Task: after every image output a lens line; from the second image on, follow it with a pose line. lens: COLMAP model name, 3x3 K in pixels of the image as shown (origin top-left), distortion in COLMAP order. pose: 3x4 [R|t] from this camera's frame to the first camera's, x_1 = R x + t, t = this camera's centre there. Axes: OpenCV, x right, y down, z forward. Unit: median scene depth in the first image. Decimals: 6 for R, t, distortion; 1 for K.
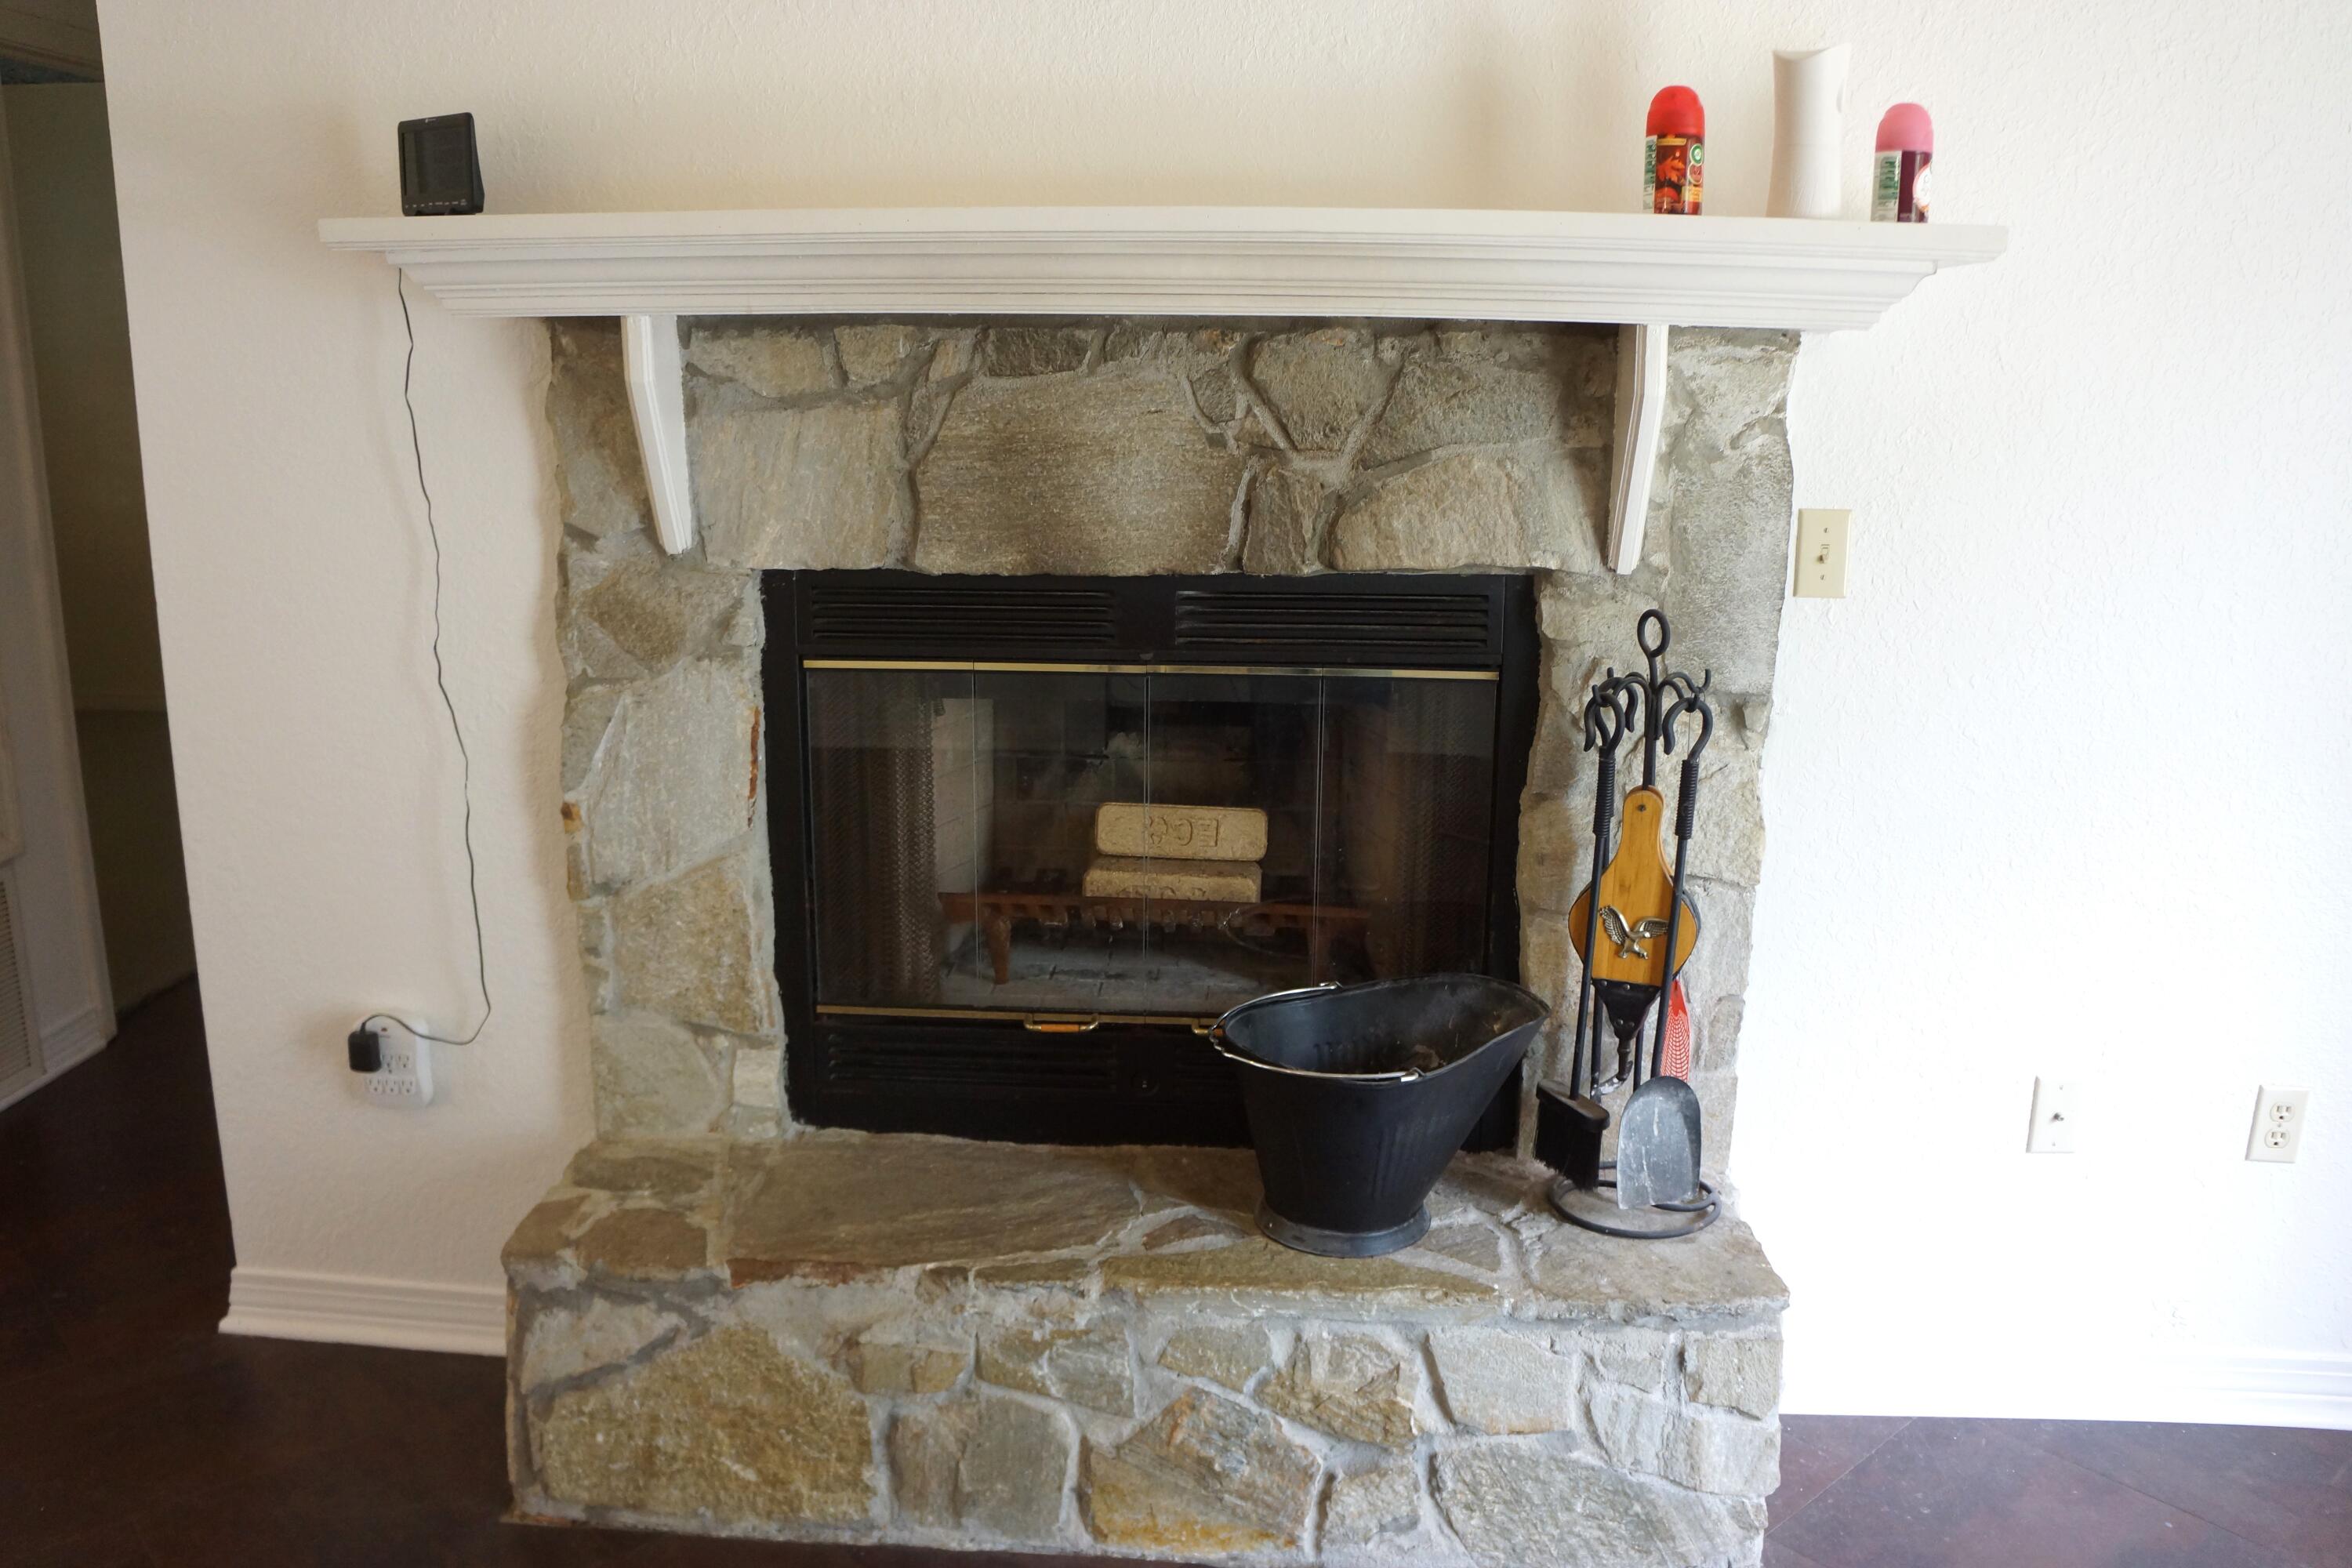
lens RADIAL K [[1914.2, 0, 1176.0], [0, 1914.2, 784.0], [0, 0, 1]] dist [-0.123958, 0.003599]
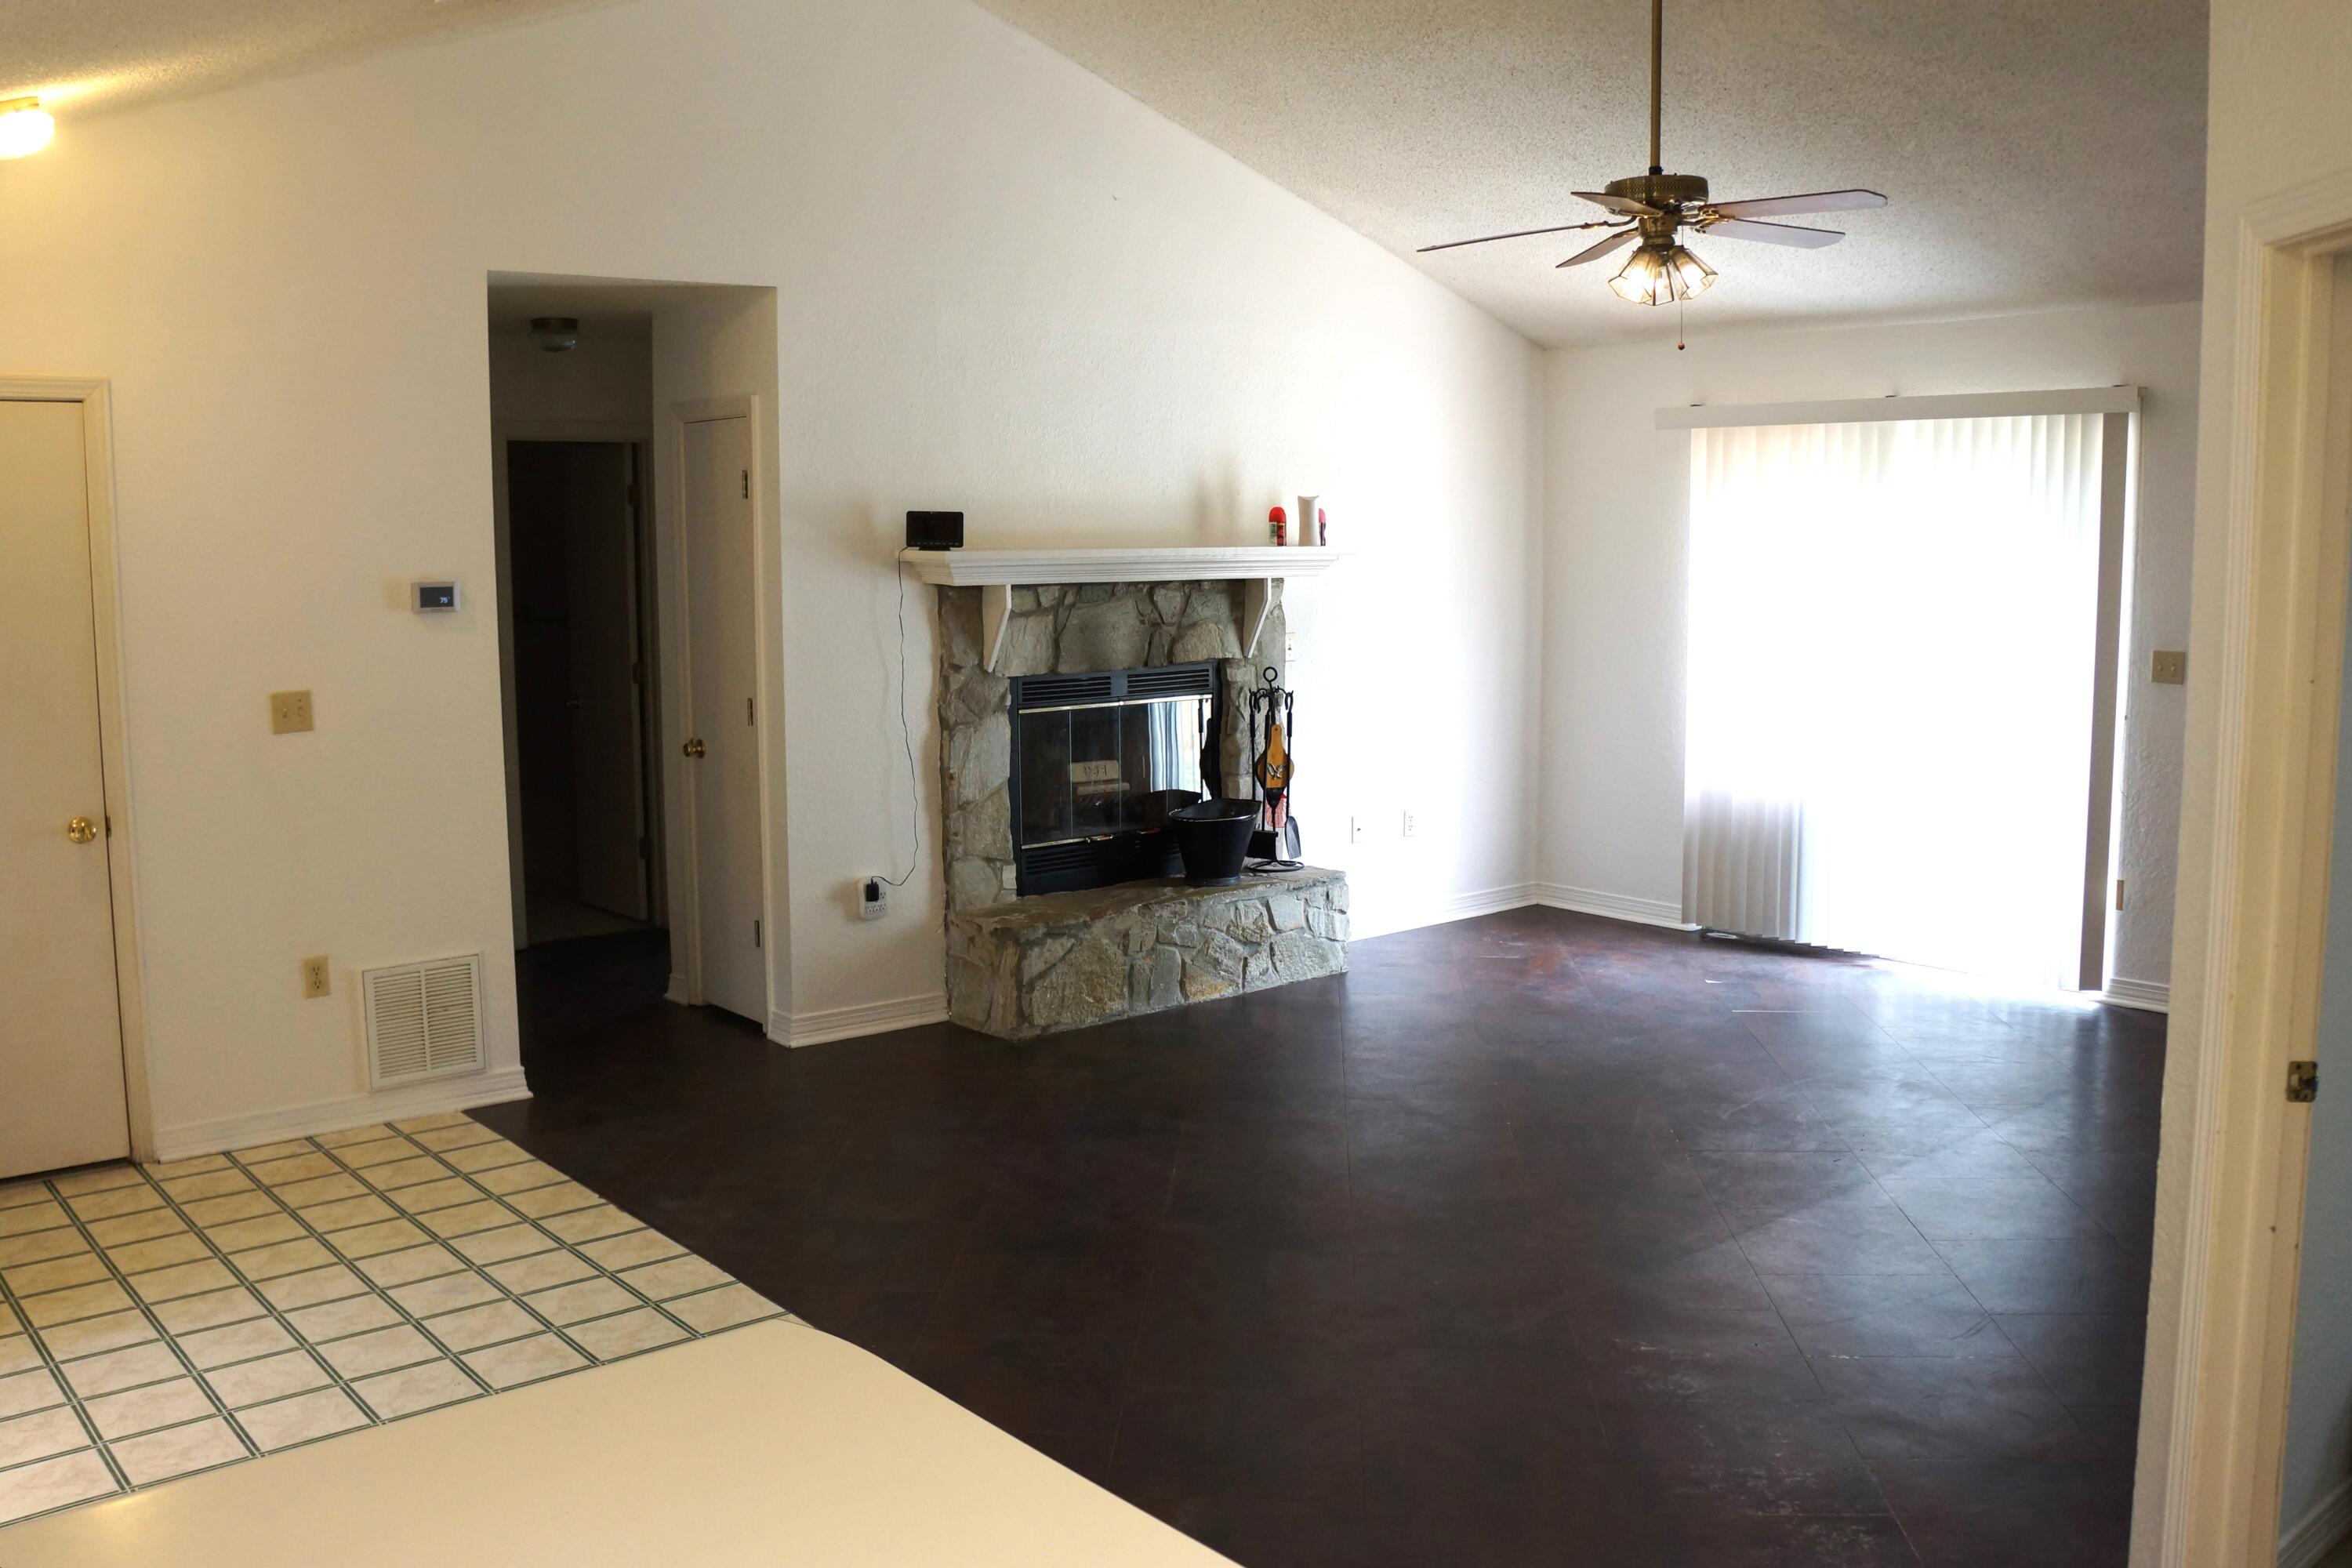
lens RADIAL K [[1914.2, 0, 1176.0], [0, 1914.2, 784.0], [0, 0, 1]] dist [-0.123958, 0.003599]
pose [[0.717525, -0.103464, 0.688806, -2.016547], [0.175637, 0.983826, -0.035182, 0.179431], [-0.674025, 0.146224, 0.724092, -1.140188]]
